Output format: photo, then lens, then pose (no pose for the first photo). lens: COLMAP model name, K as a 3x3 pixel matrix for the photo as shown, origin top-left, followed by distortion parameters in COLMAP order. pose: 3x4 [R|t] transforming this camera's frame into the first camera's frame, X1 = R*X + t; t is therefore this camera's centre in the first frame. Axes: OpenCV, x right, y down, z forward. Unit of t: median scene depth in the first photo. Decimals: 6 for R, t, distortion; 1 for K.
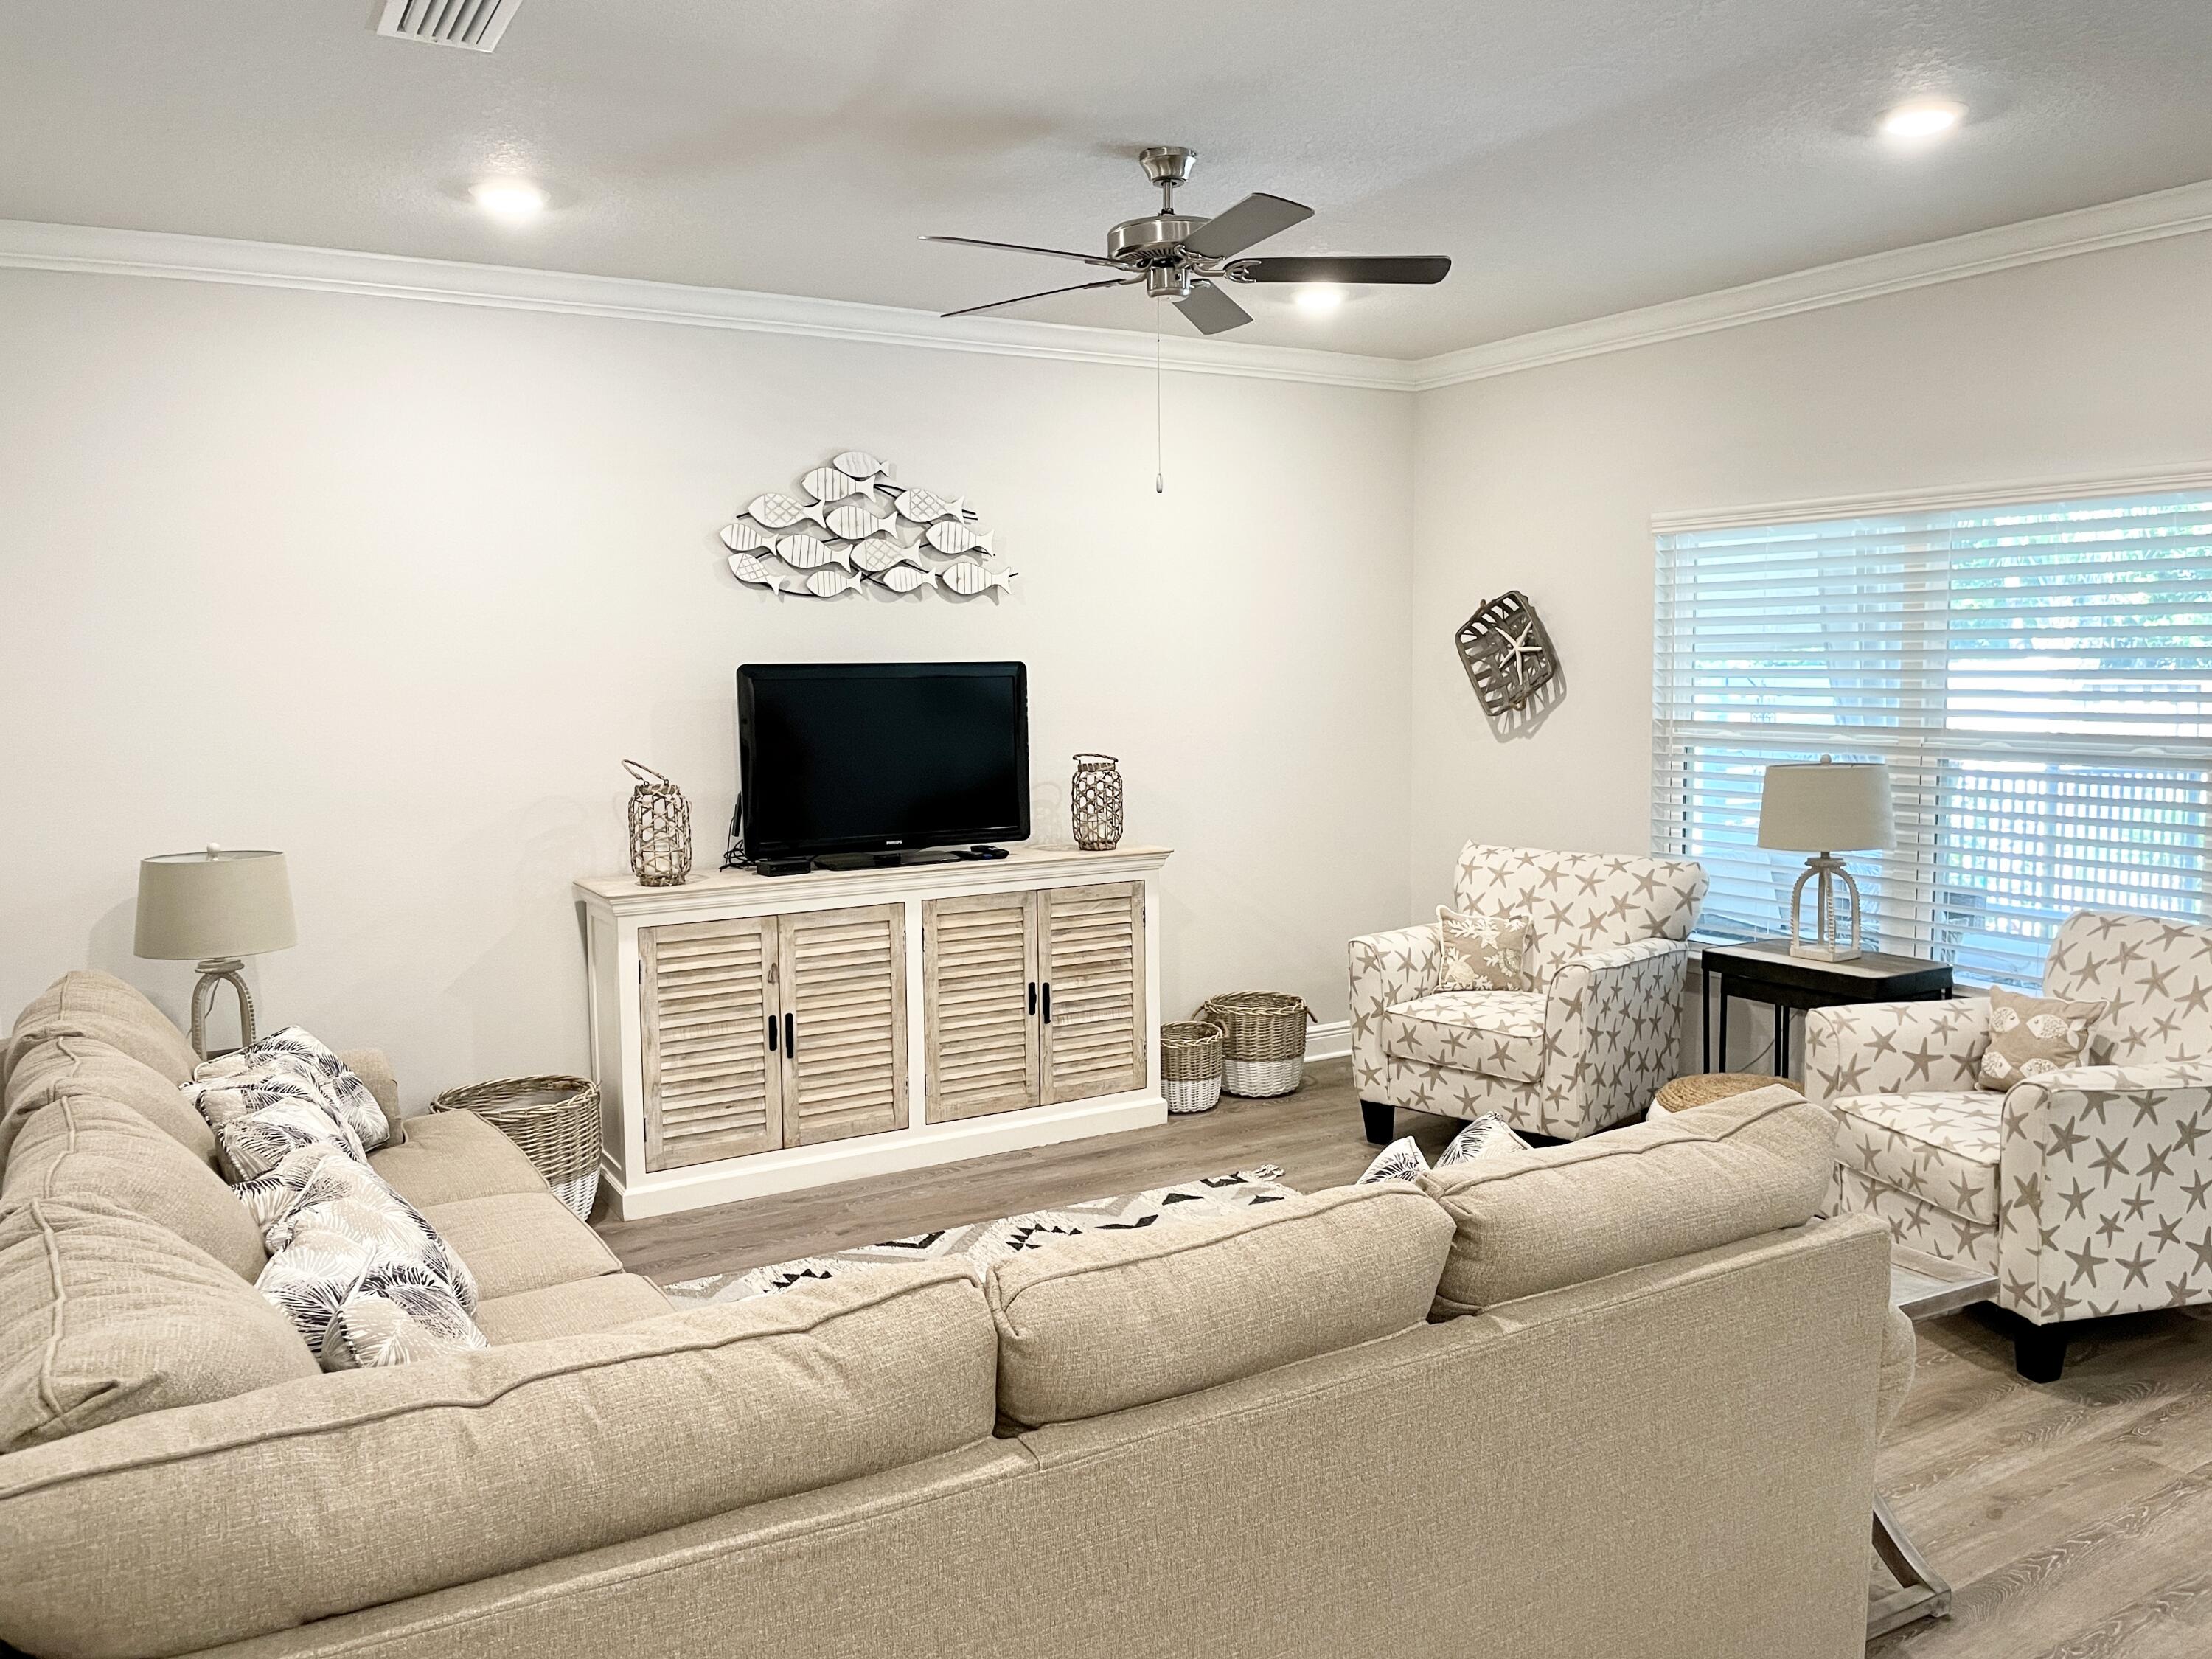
lens RADIAL K [[1682.3, 0, 1097.4], [0, 1682.3, 814.9], [0, 0, 1]] dist [0.064017, -0.081146]
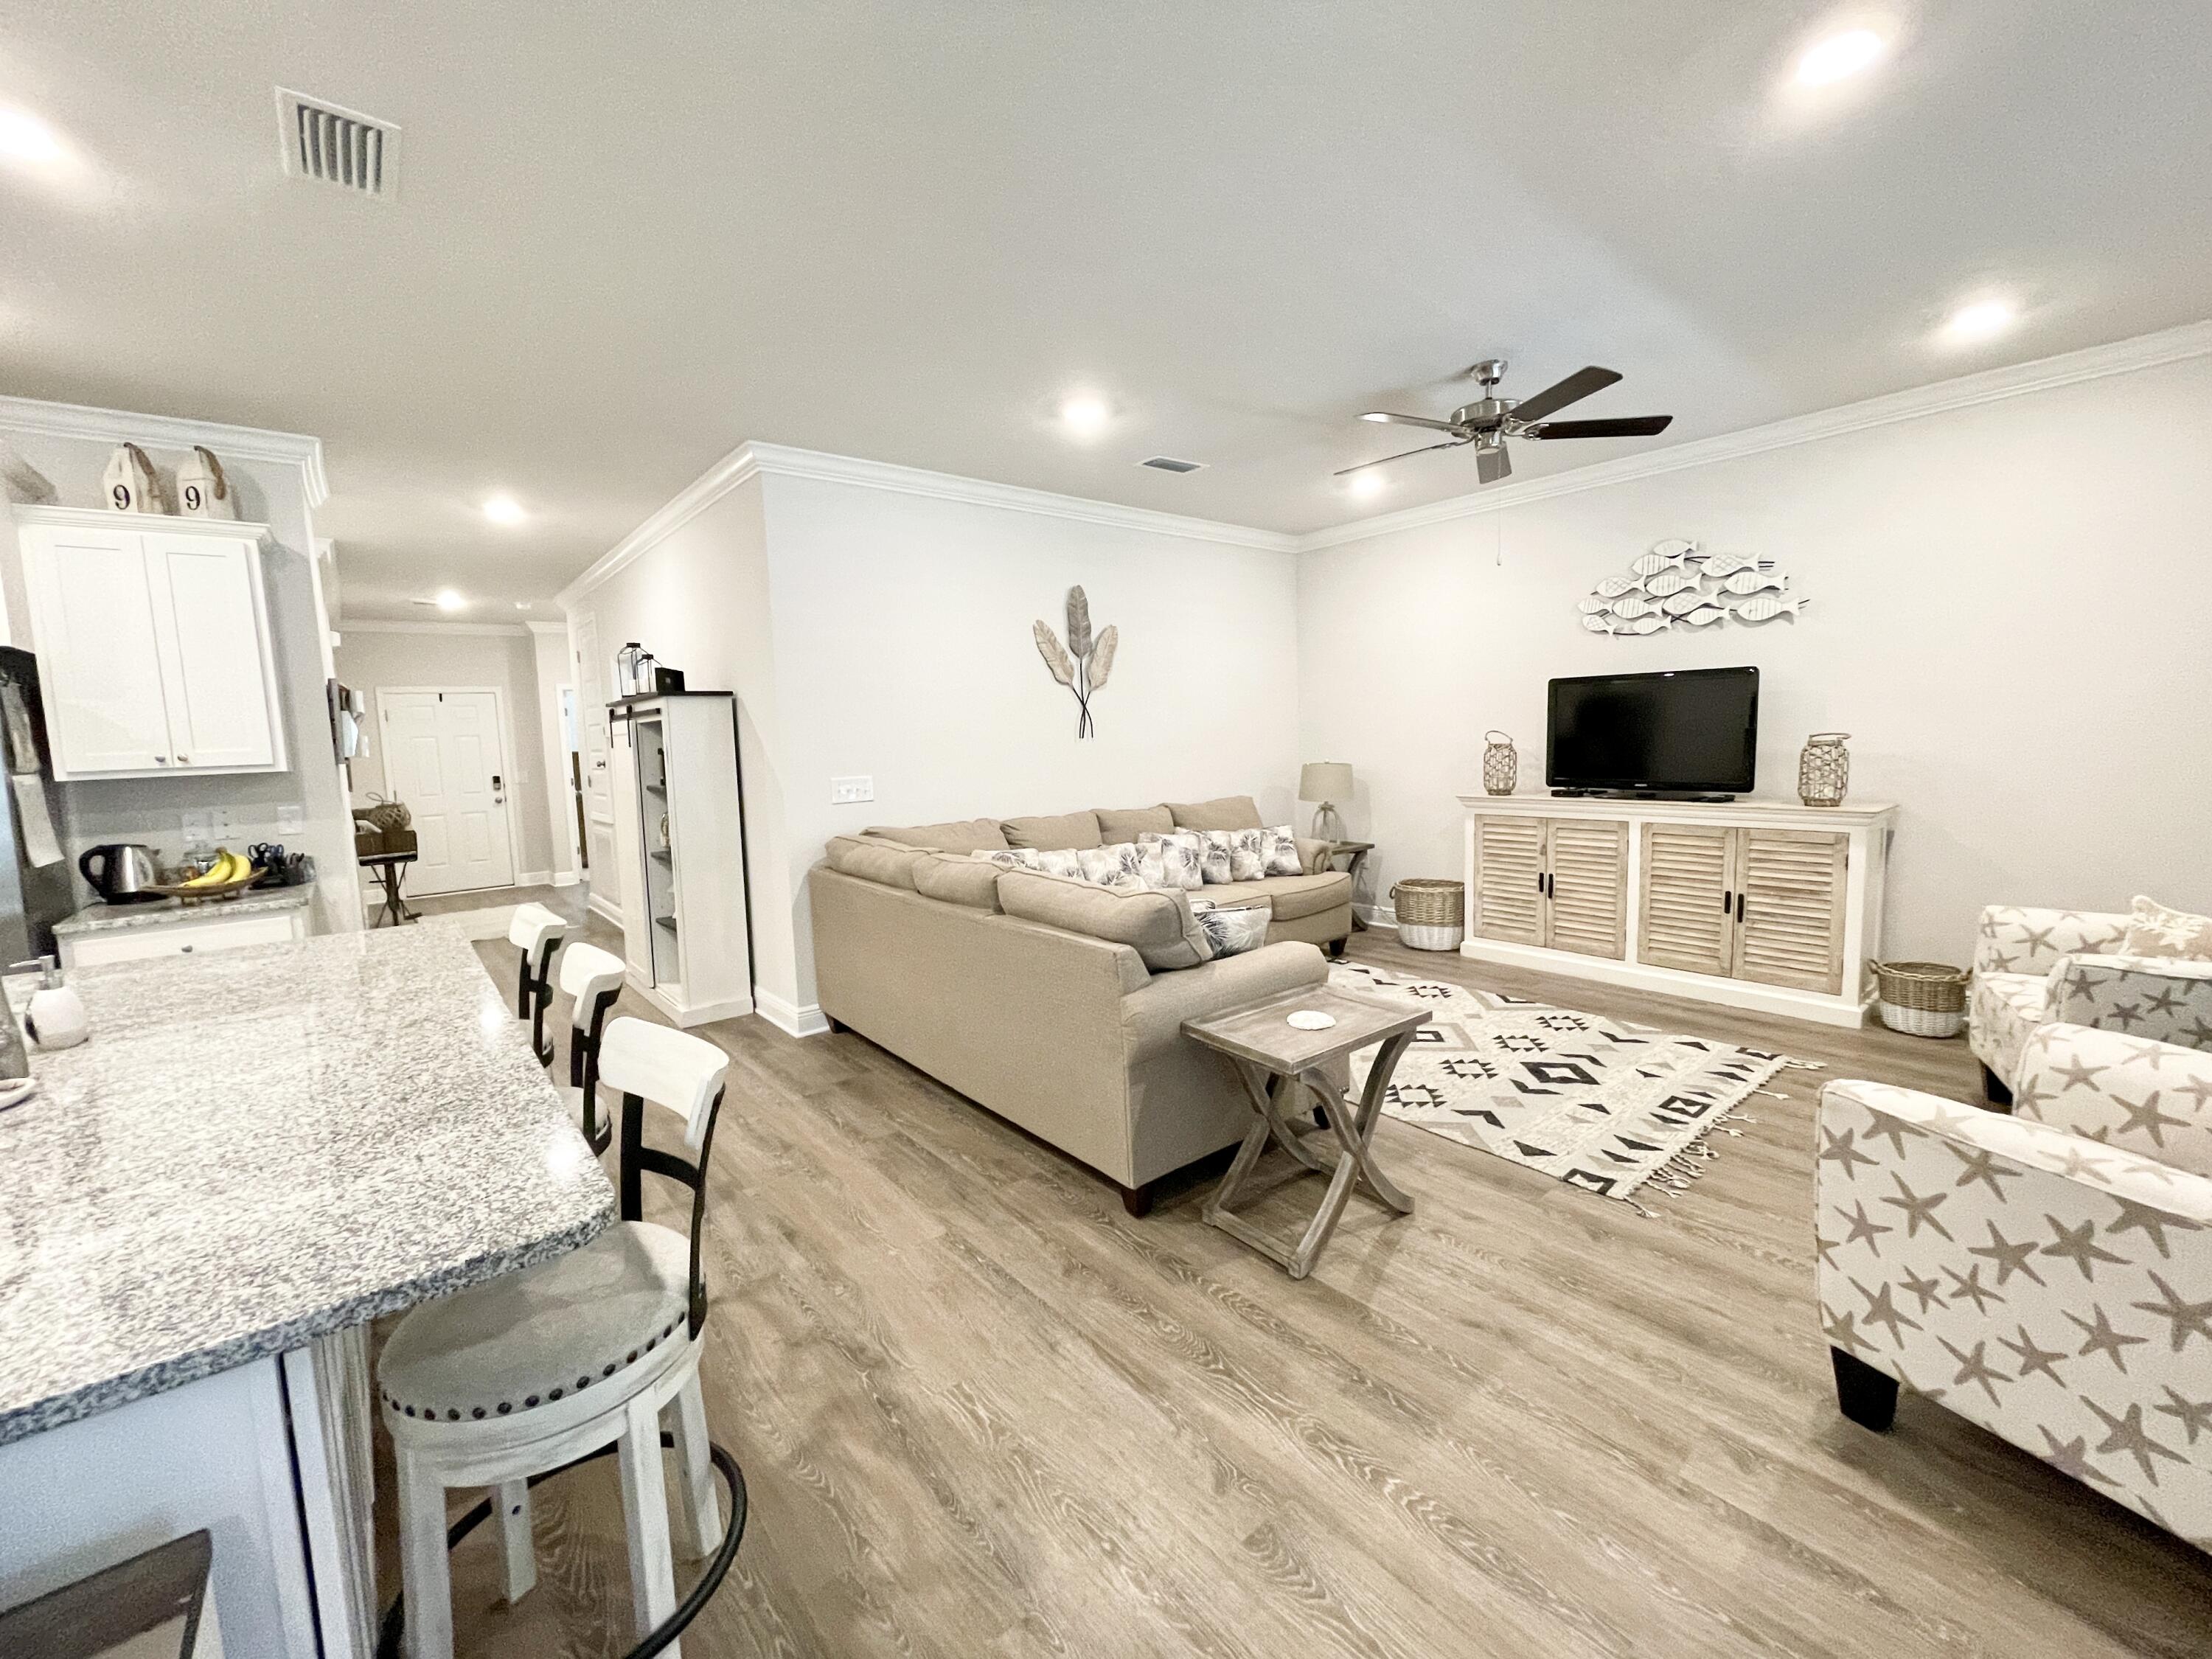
lens RADIAL K [[896.6, 0, 1105.5], [0, 896.6, 818.8], [0, 0, 1]] dist [-0.004992, 0.001792]
pose [[0.152469, 0.104164, -0.982804, 0.646661], [-0.060661, 0.993542, 0.095891, -0.002983], [0.986445, 0.044998, 0.157803, 0.363188]]
